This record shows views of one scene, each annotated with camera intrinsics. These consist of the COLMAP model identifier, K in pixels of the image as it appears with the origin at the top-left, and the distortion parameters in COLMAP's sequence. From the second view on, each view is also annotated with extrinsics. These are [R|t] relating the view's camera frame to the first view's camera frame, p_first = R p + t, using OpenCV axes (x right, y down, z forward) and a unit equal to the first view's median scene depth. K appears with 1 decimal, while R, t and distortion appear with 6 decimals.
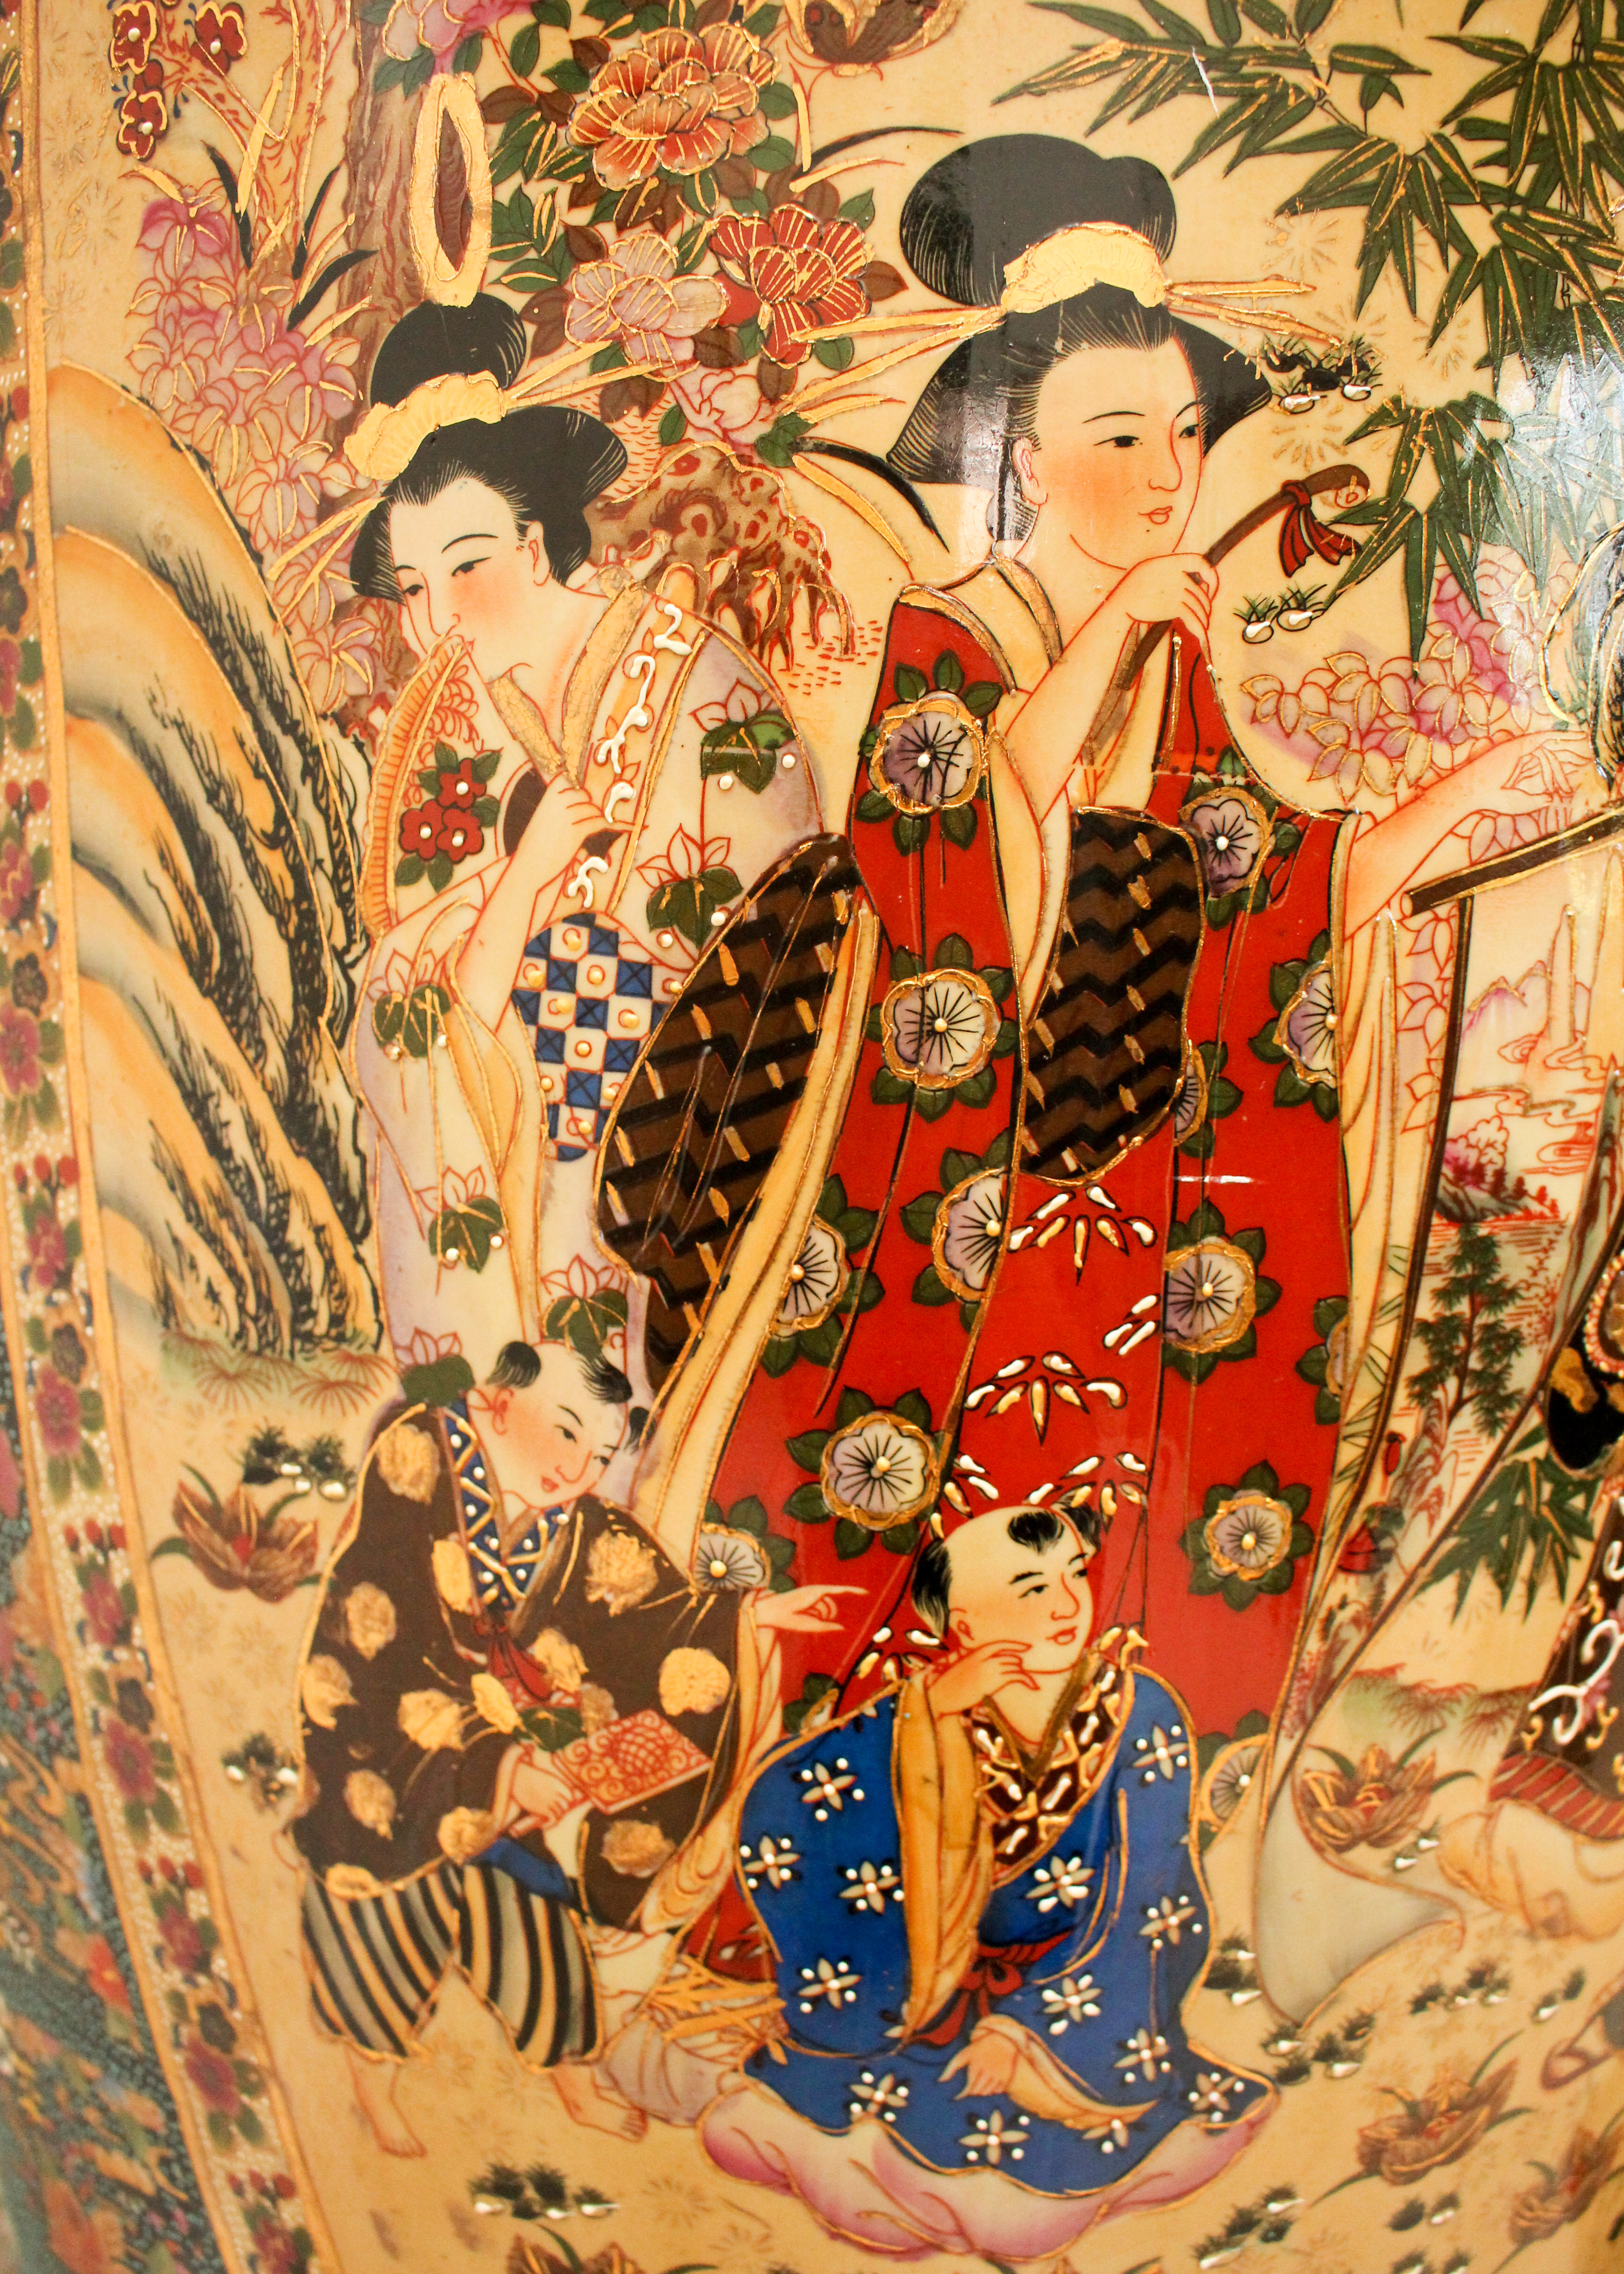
lens RADIAL K [[2077.6, 0, 793.7], [0, 2077.6, 1128.6], [0, 0, 1]] dist [-0.087300, 0.000000]
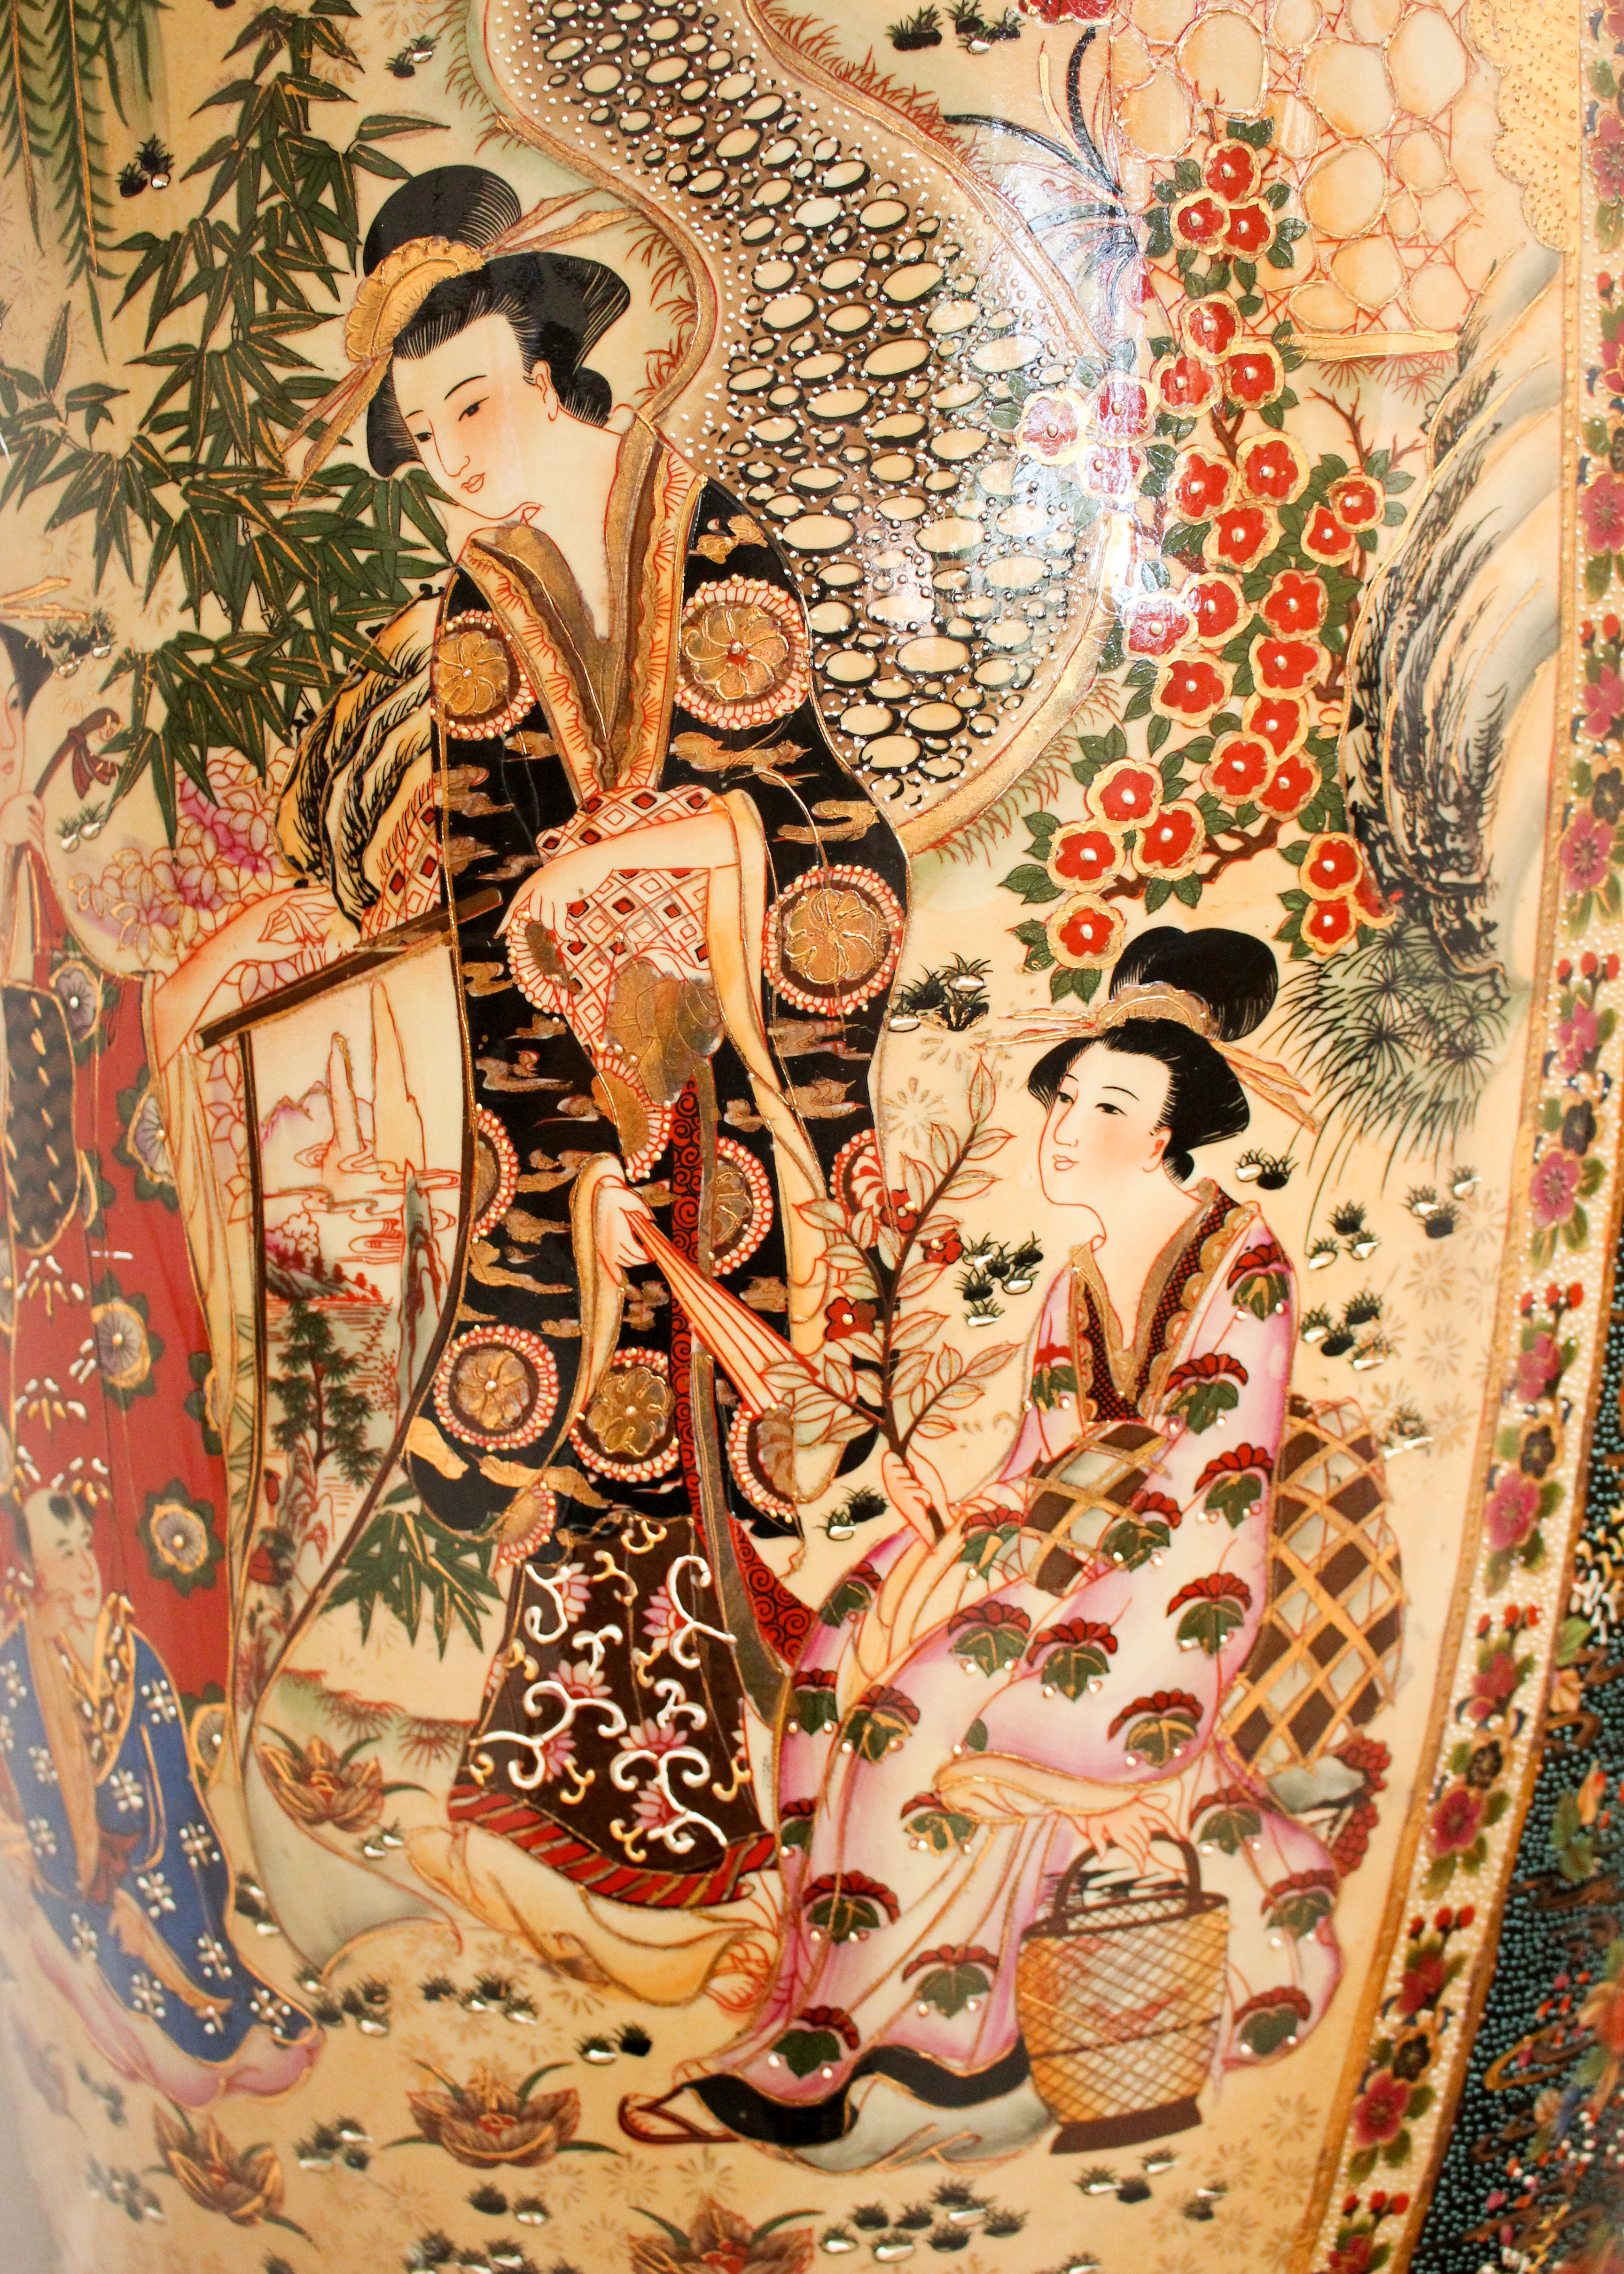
lens RADIAL K [[2437.6, 0, 808.0], [0, 2437.6, 1119.8], [0, 0, 1]] dist [-0.081253, 0.000000]
pose [[0.746214, 0.001971, -0.665703, 1.539077], [-0.009924, 0.999917, -0.008164, -0.052230], [0.665632, 0.012698, 0.746172, 0.148499]]
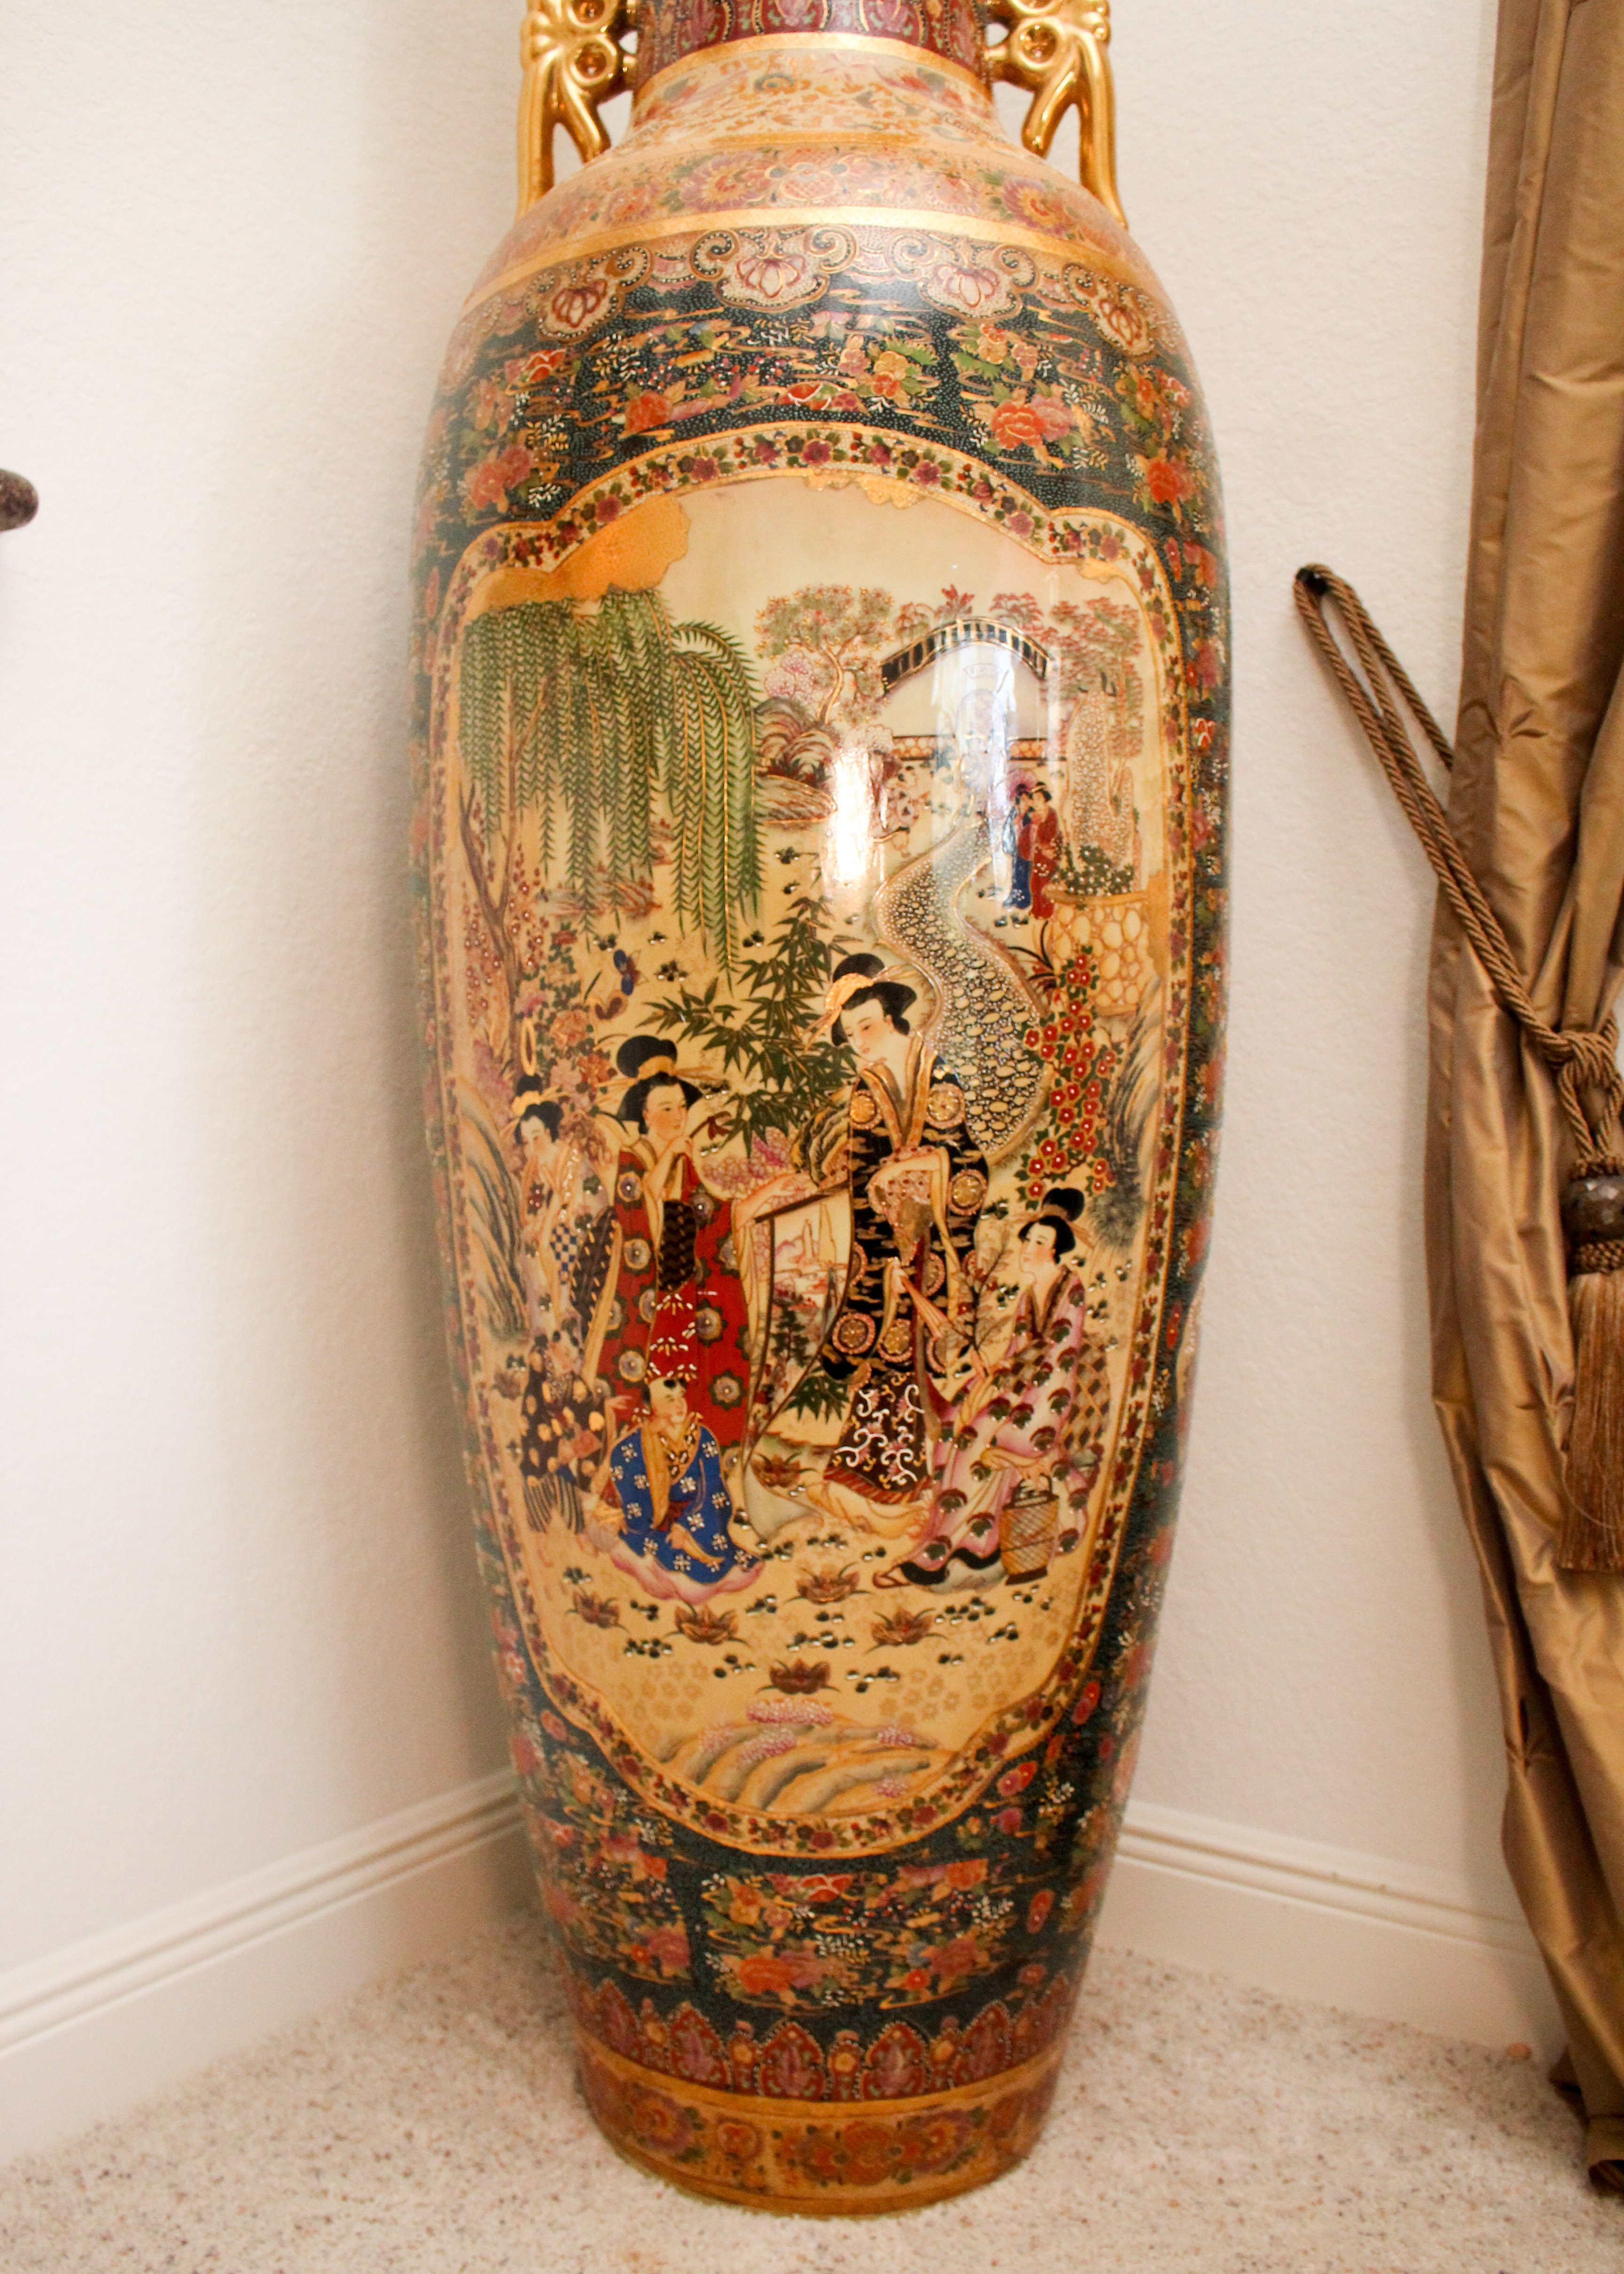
lens RADIAL K [[2073.0, 0, 814.4], [0, 2073.0, 1132.5], [0, 0, 1]] dist [-0.081339, 0.000000]
pose [[0.913191, -0.009892, -0.407412, 1.934564], [-0.007537, 0.999124, -0.041152, -0.115254], [0.407463, 0.040650, 0.912317, -2.411059]]
